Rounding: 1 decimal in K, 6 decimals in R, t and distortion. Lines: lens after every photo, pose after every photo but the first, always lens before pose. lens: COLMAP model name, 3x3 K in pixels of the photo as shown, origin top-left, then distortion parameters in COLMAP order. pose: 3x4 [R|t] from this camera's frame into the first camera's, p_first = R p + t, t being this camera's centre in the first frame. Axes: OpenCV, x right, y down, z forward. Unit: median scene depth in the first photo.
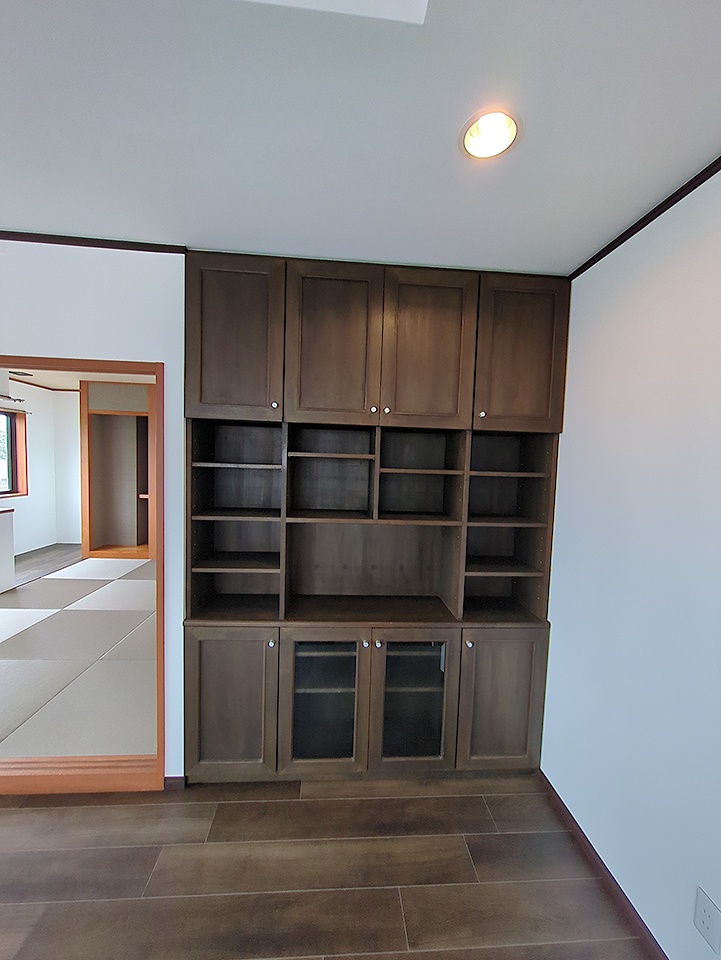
lens RADIAL K [[378.0, 0, 356.3], [0, 378.0, 483.0], [0, 0, 1]] dist [-0.003221, 0.001631]
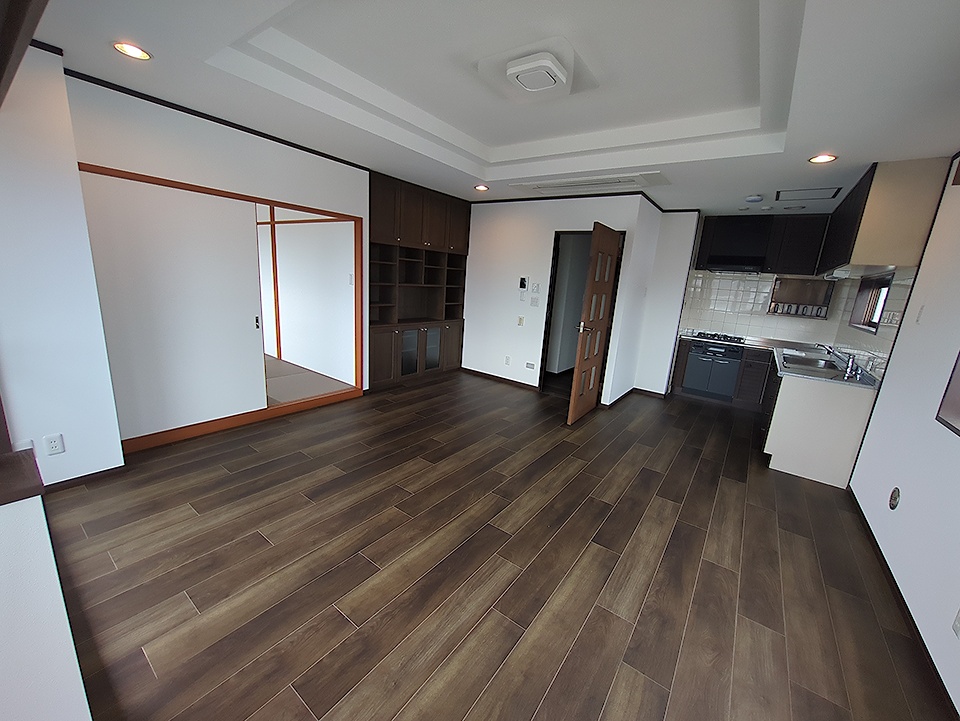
lens RADIAL K [[378.0, 0, 475.4], [0, 378.0, 361.6], [0, 0, 1]] dist [-0.003221, 0.001631]
pose [[0.656552, -0.156036, 0.737965, -1.849830], [0.002374, 0.978792, 0.204845, 0.086331], [-0.754277, -0.132739, 0.642998, -1.152034]]
